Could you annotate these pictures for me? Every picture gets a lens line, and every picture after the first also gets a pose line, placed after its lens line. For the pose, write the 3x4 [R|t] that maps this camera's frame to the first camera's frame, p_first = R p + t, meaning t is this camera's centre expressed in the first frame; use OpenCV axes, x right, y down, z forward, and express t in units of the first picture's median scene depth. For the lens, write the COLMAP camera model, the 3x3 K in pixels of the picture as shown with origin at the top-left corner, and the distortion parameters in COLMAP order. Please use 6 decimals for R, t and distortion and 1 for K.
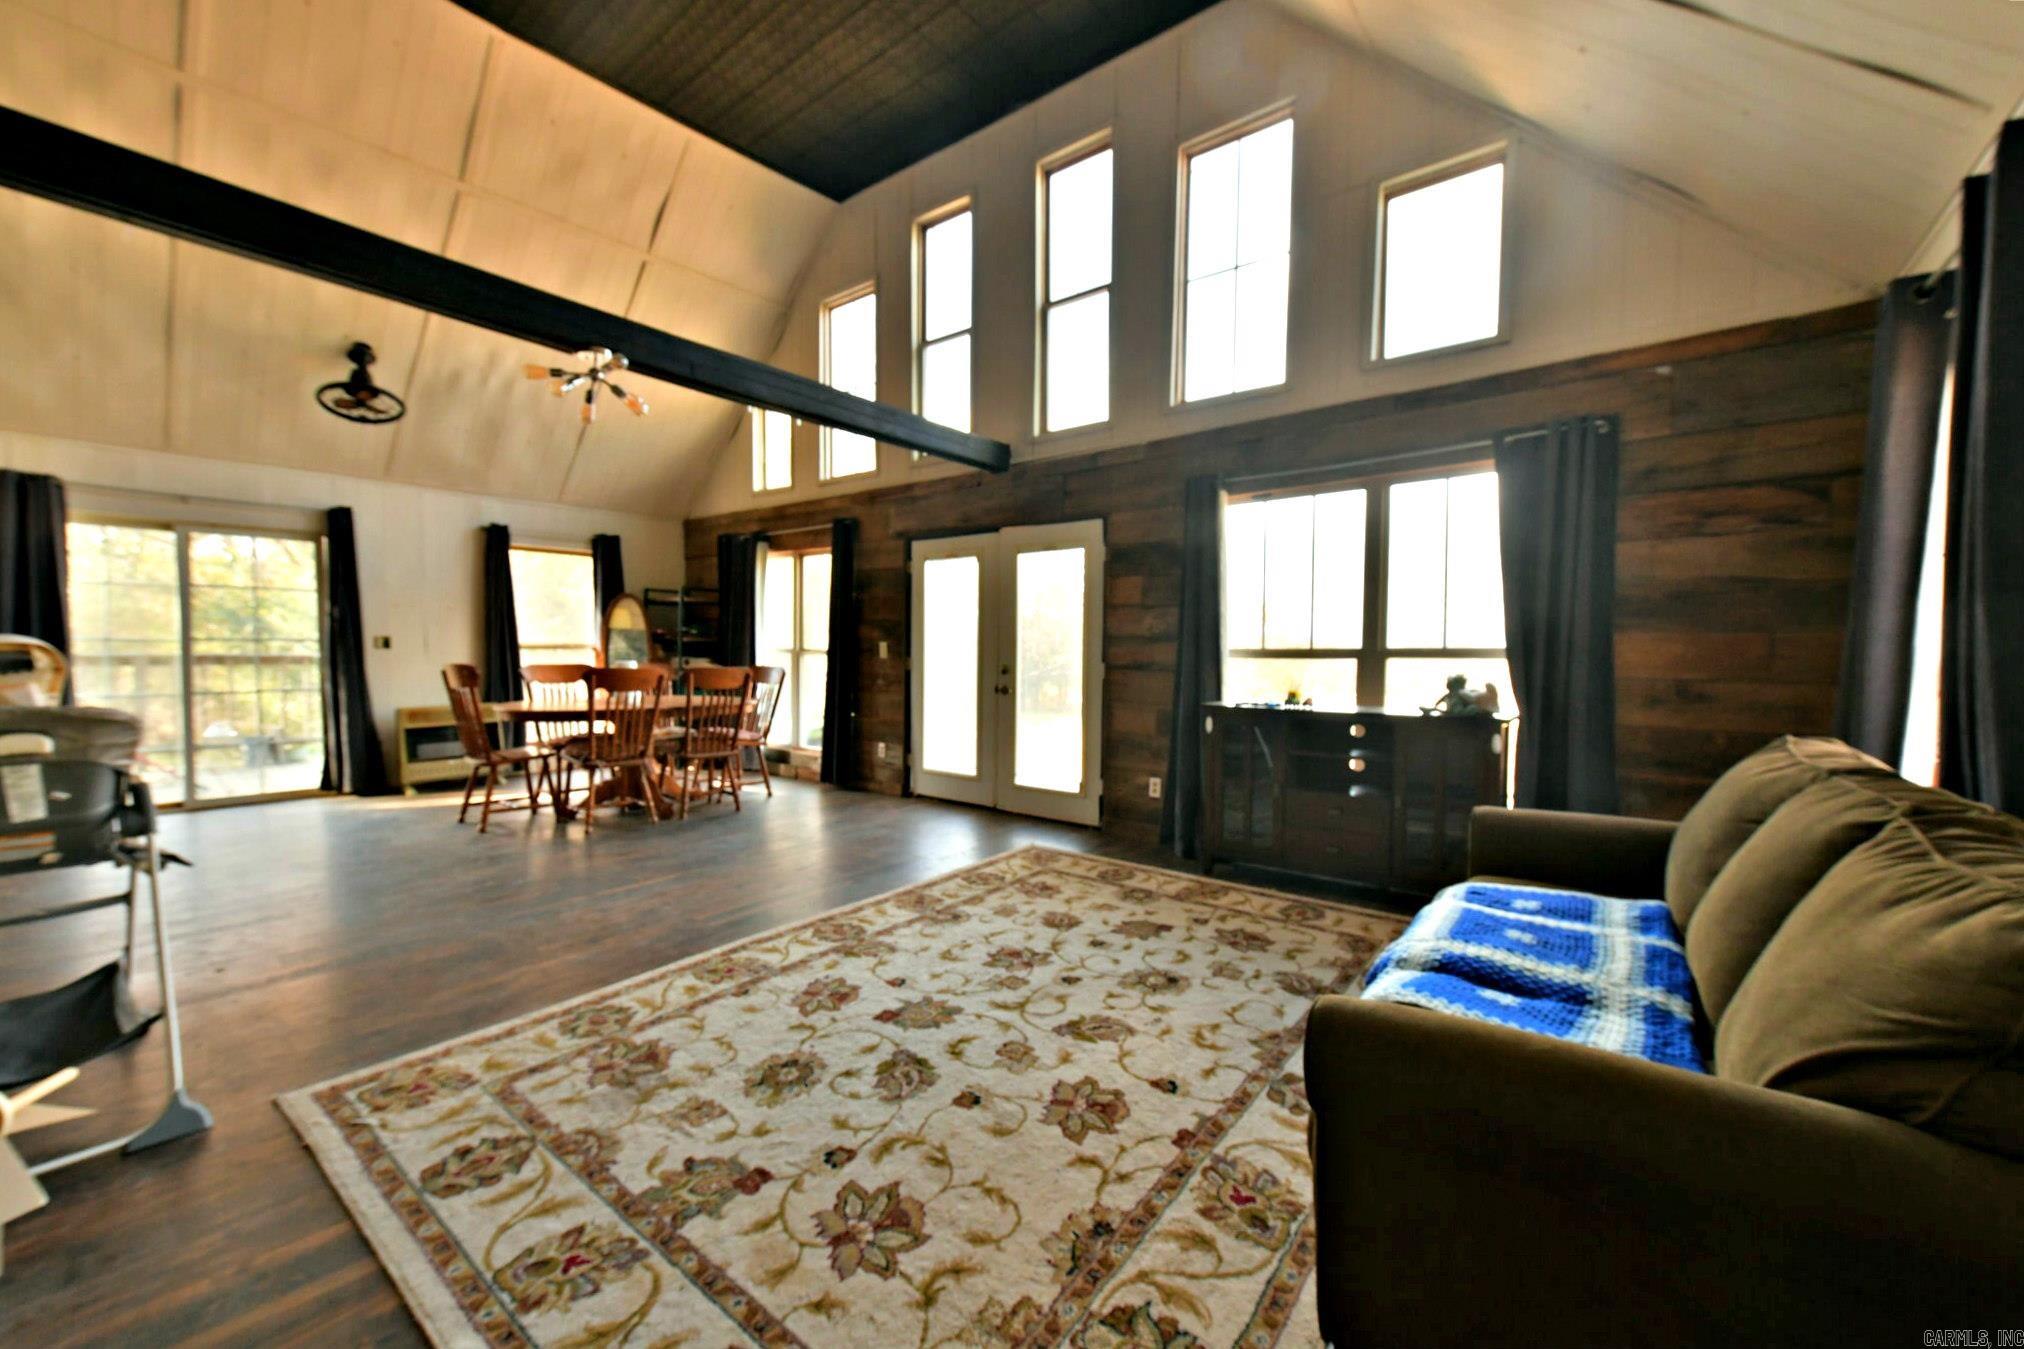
lens RADIAL K [[786.6, 0, 1015.6], [0, 786.6, 674.0], [0, 0, 1]] dist [-0.000744, 0.000111]
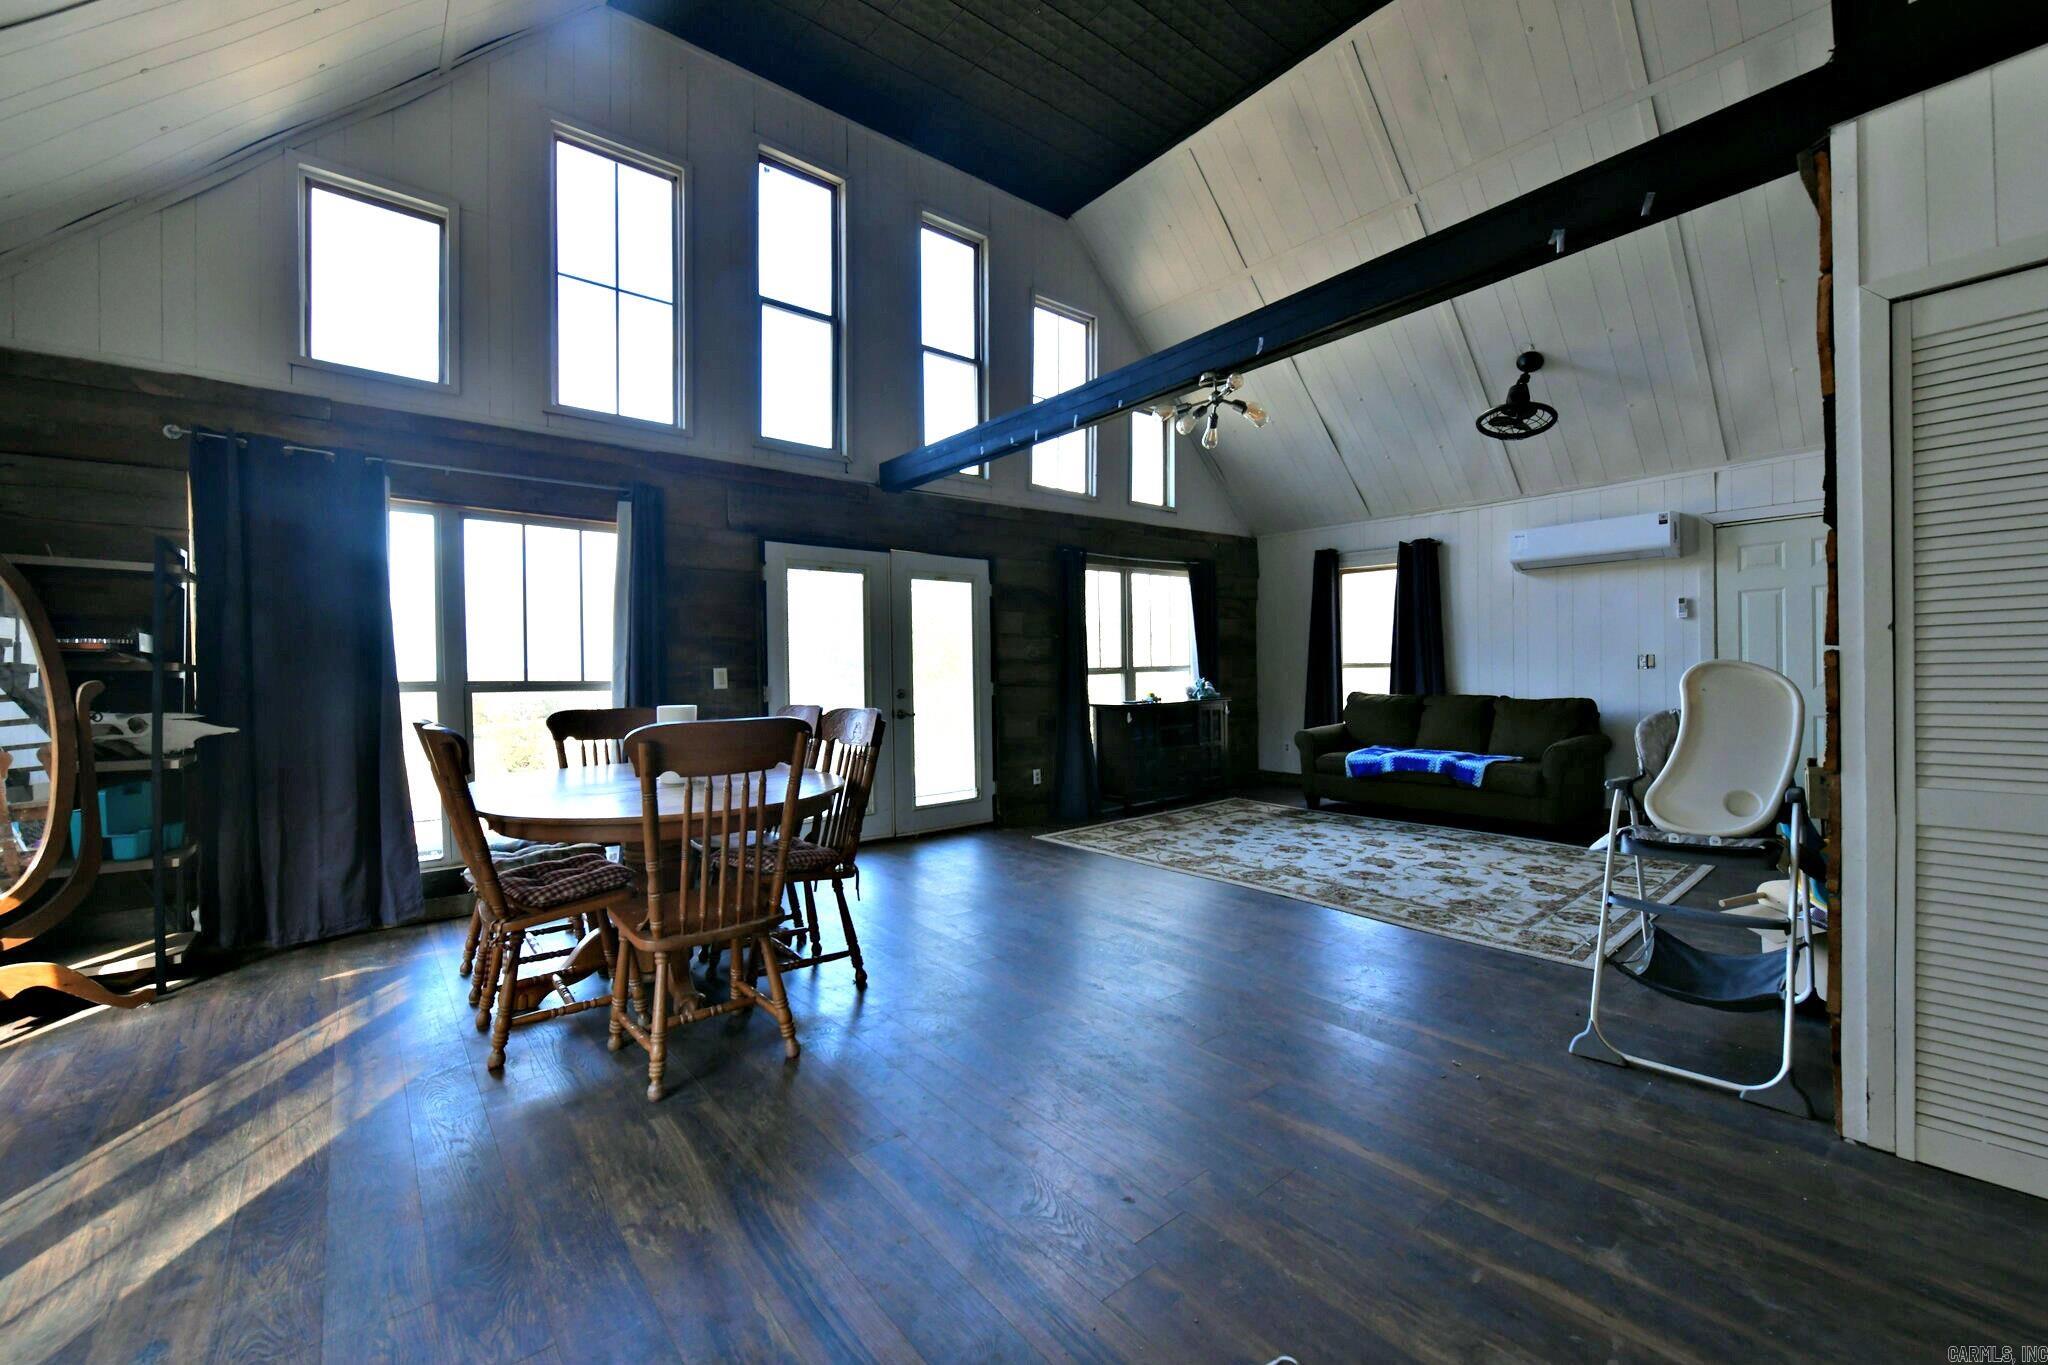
lens RADIAL K [[815.8, 0, 1025.3], [0, 815.8, 684.1], [0, 0, 1]] dist [-0.006025, -0.000702]
pose [[0.201950, -0.029340, 0.978956, -1.682740], [0.047304, 0.998677, 0.020172, -0.052375], [-0.978253, 0.042235, 0.203071, 1.093119]]
